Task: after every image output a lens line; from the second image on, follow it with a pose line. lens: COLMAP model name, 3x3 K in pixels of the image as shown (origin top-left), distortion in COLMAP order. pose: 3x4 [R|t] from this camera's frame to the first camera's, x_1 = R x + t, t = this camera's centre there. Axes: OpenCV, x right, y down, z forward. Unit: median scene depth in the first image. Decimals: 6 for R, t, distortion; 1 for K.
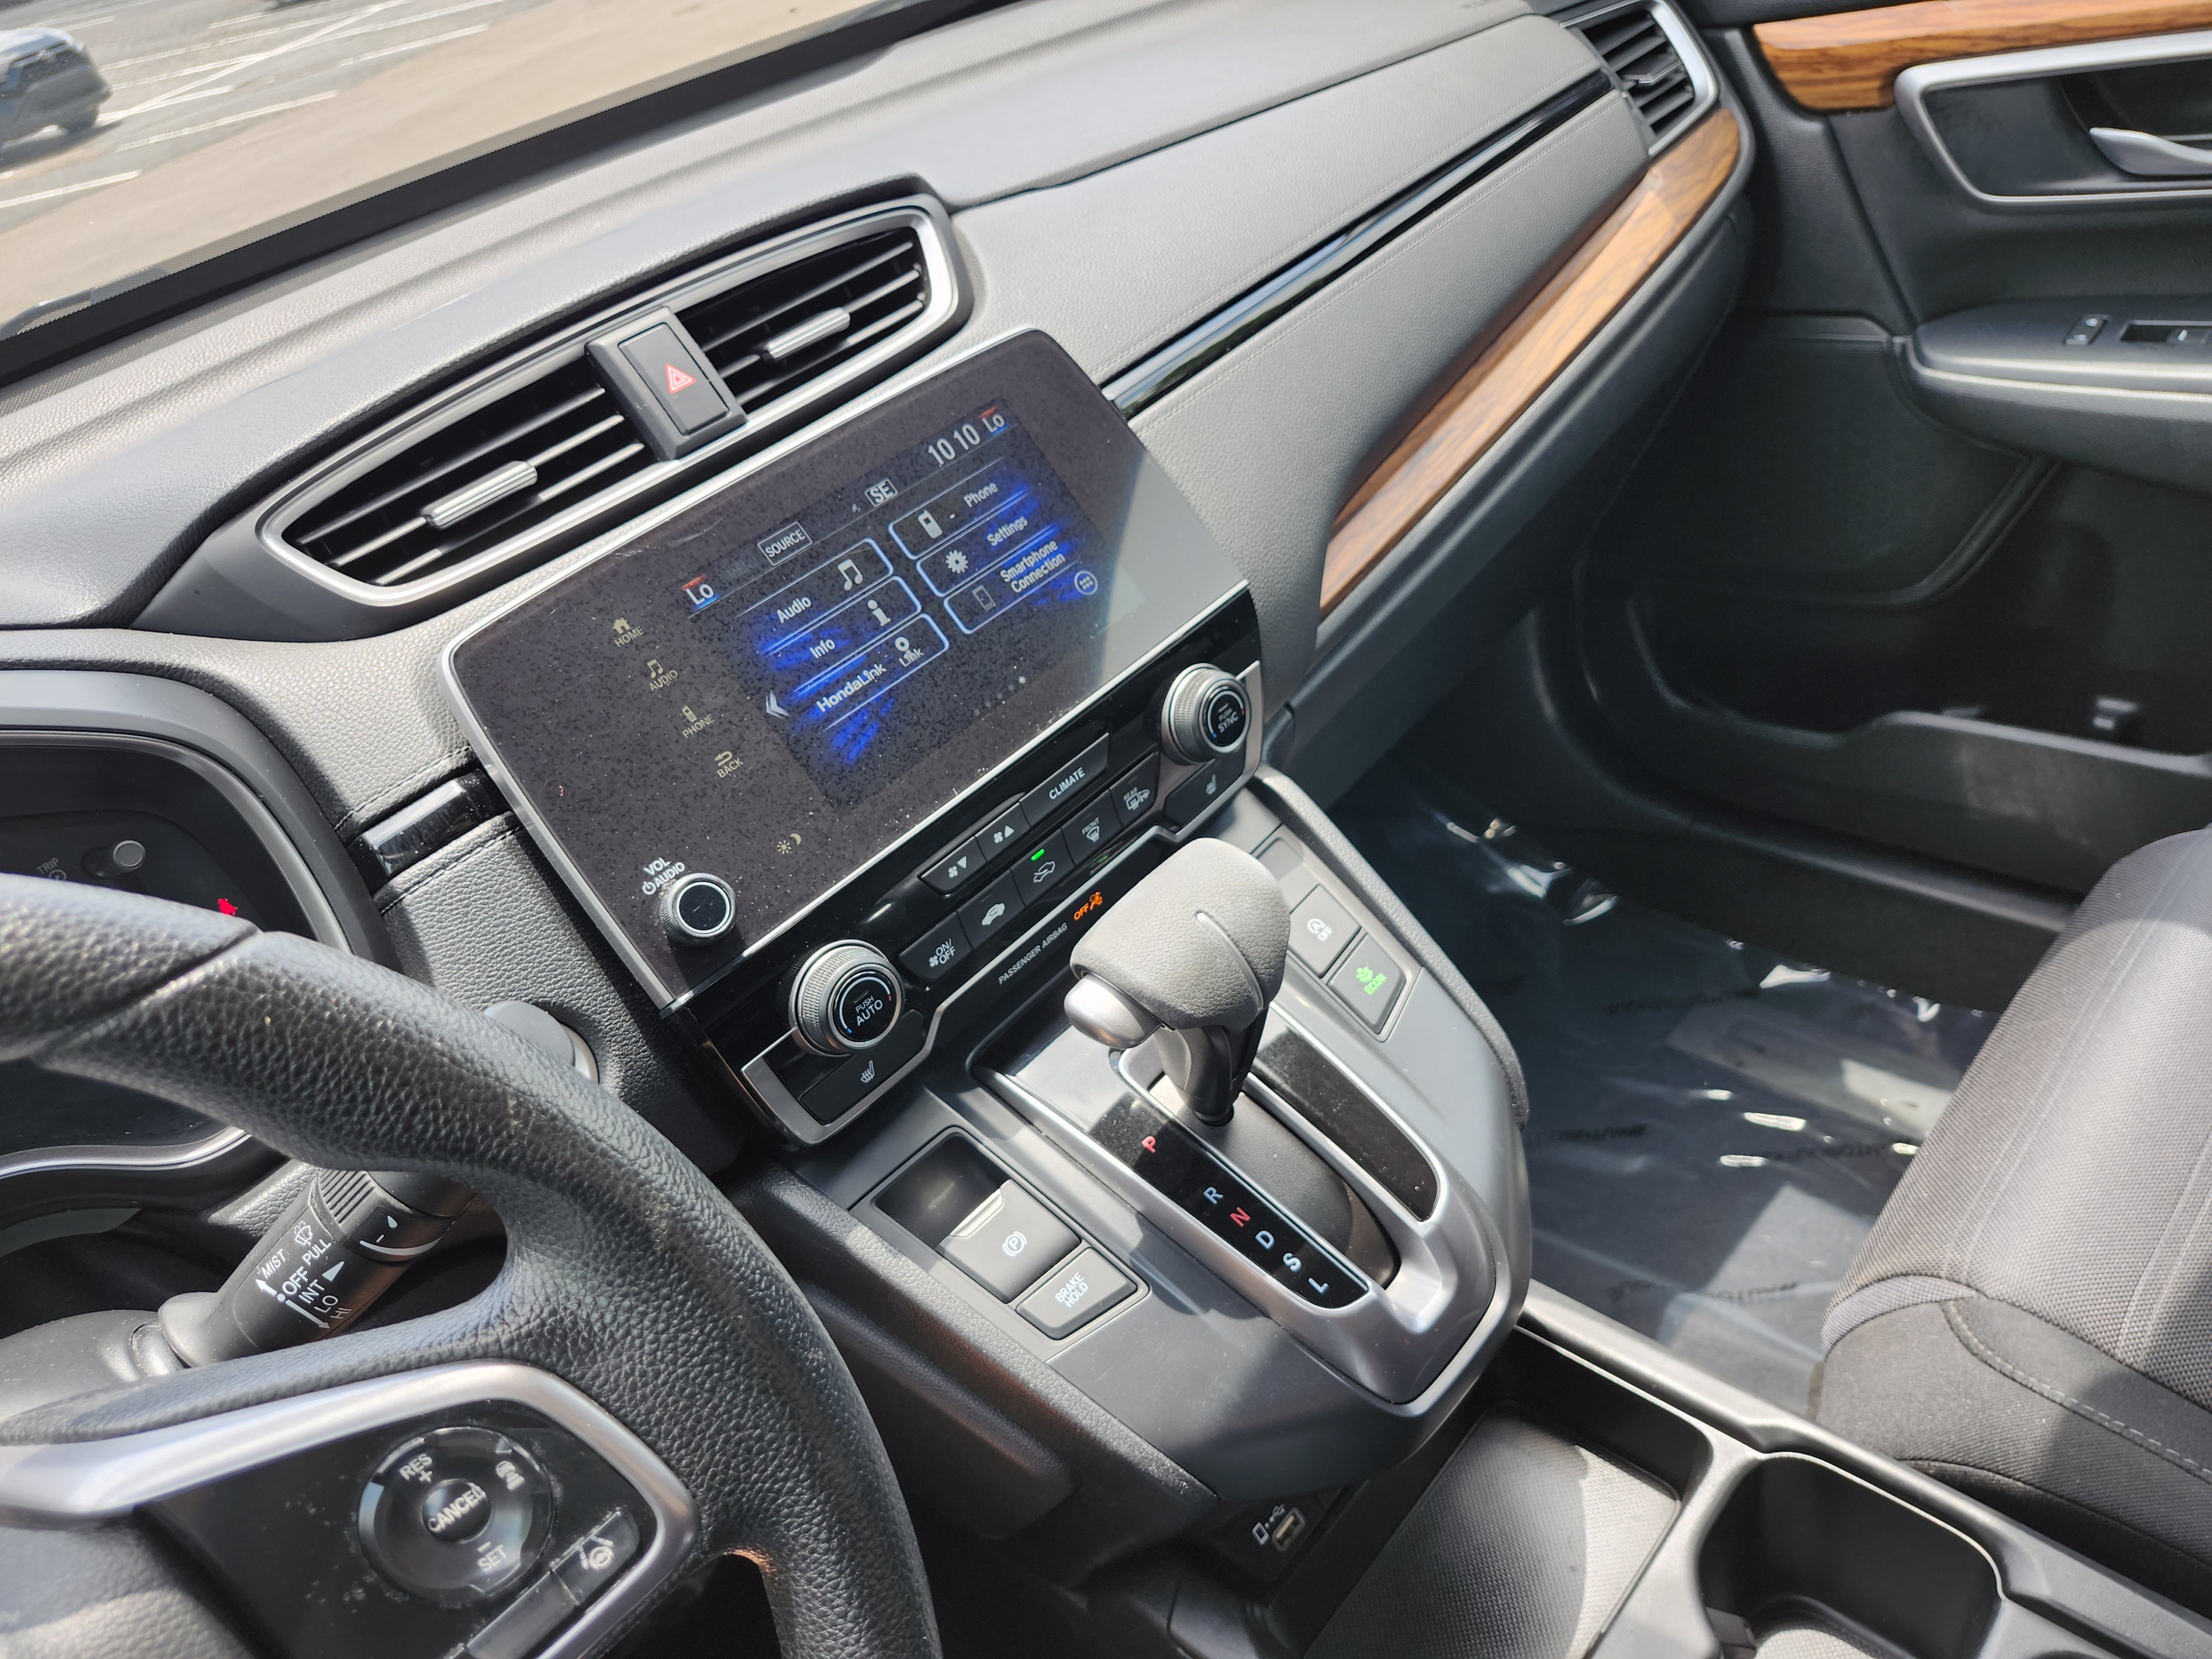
lens RADIAL K [[1491.9, 0, 1106.0], [0, 1491.9, 829.5], [0, 0, 1]] dist [0.068894, -0.000072]
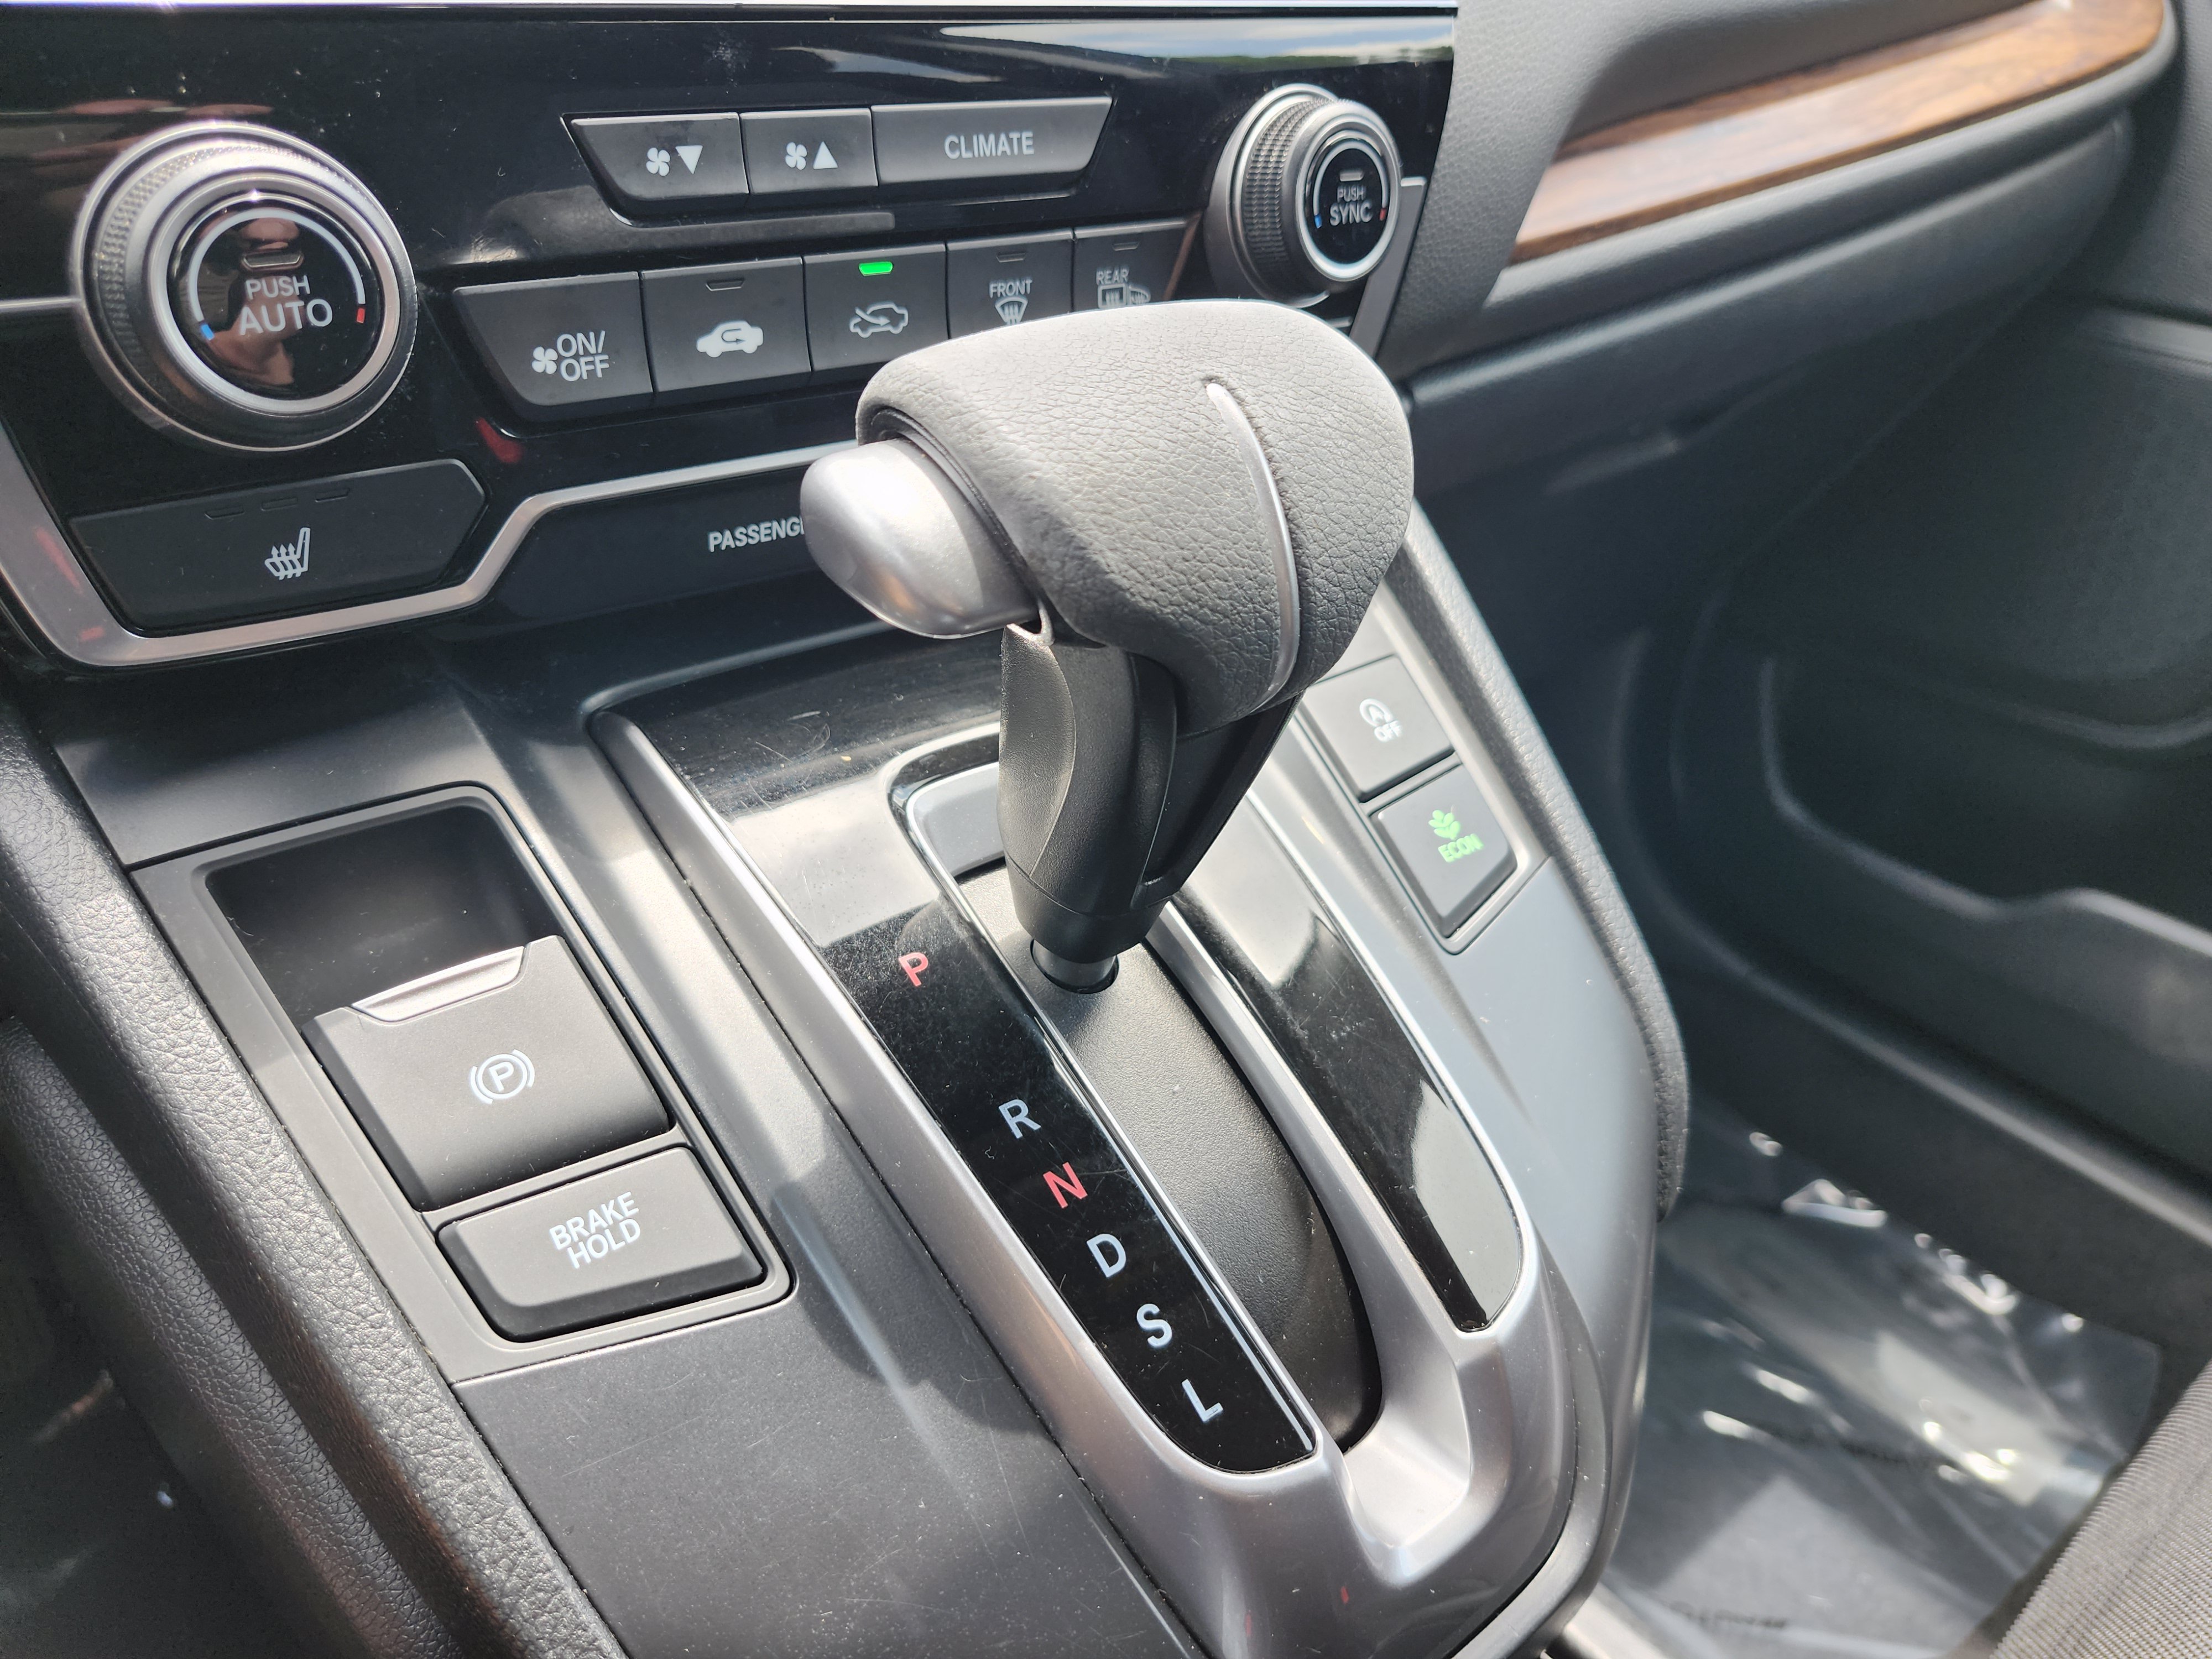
lens RADIAL K [[1546.0, 0, 1106.0], [0, 1546.0, 829.5], [0, 0, 1]] dist [0.038723, -0.051509]
pose [[0.949404, 0.310453, 0.047449, 0.048200], [-0.306850, 0.949148, -0.070432, 0.186350], [-0.066902, 0.052309, 0.996387, 0.554007]]
